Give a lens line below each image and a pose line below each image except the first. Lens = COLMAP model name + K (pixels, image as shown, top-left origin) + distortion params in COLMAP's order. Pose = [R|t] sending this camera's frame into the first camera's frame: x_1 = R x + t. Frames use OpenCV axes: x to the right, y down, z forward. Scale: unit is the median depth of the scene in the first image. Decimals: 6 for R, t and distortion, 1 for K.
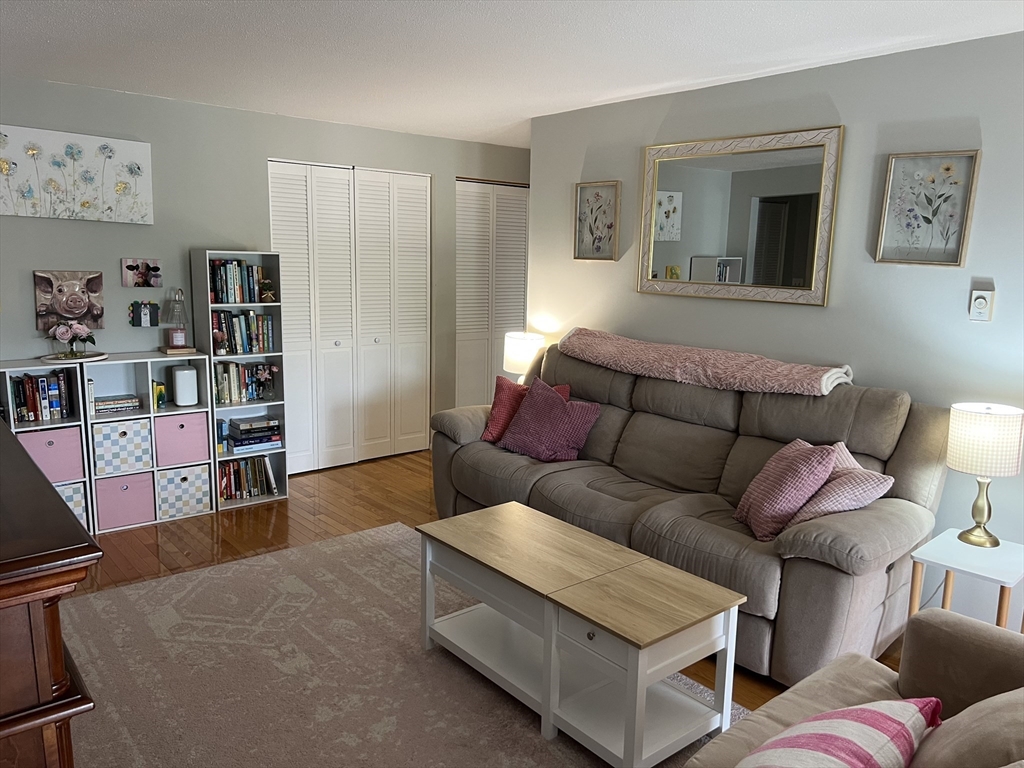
lens RADIAL K [[769.0, 0, 516.5], [0, 769.0, 382.5], [0, 0, 1]] dist [0.091178, -0.104599]
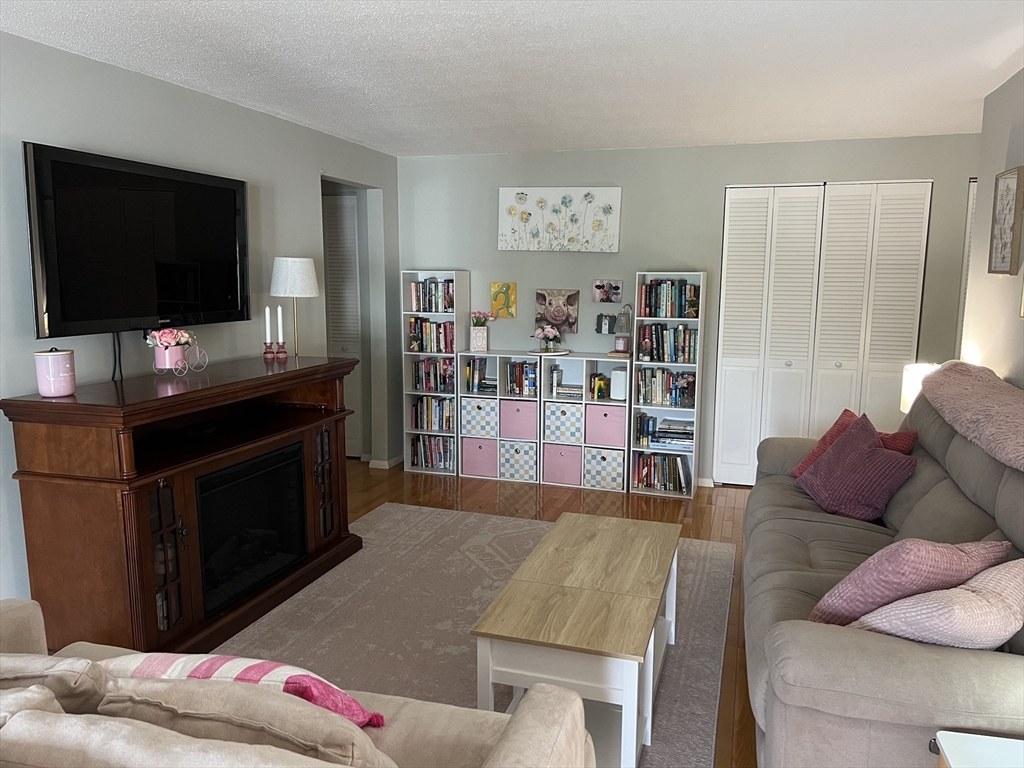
lens RADIAL K [[769.0, 0, 520.1], [0, 769.0, 382.6], [0, 0, 1]] dist [0.091178, -0.104599]
pose [[0.543891, 0.105781, -0.832462, 0.500231], [-0.134433, 0.990194, 0.037992, -0.022513], [0.828318, 0.091247, 0.552778, 0.211114]]
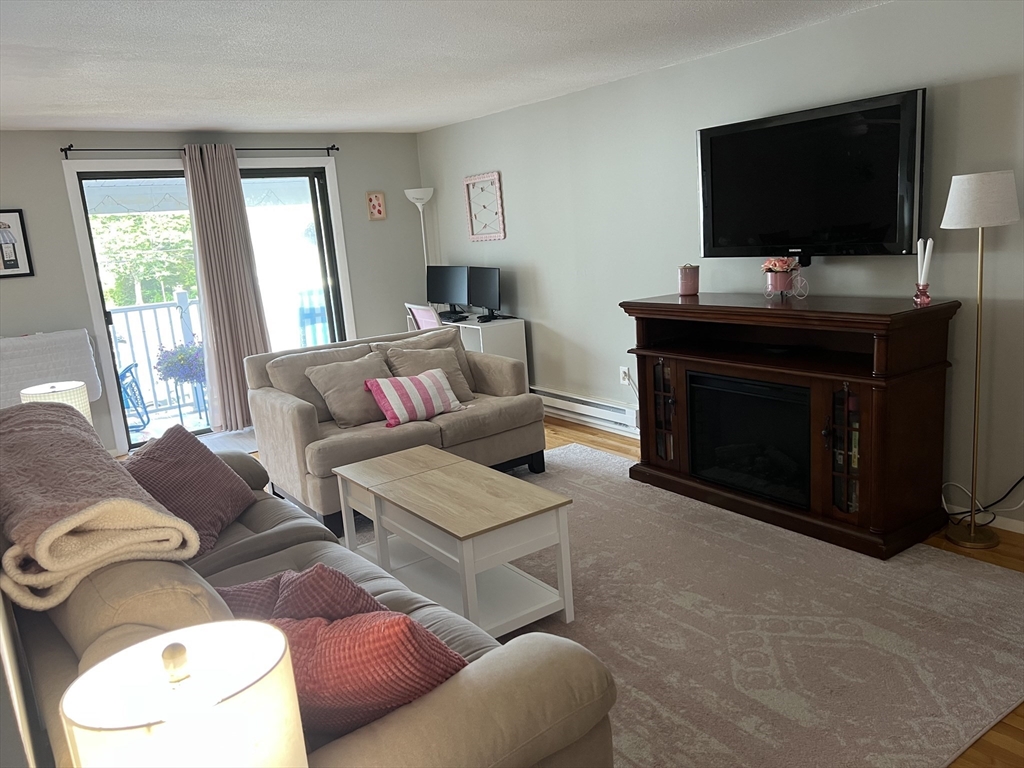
lens RADIAL K [[769.0, 0, 511.5], [0, 769.0, 380.6], [0, 0, 1]] dist [0.091178, -0.104599]
pose [[-0.995744, 0.037101, 0.084364, -0.094464], [0.065342, 0.929748, 0.362352, -0.213799], [-0.064994, 0.366322, -0.928215, 1.253845]]
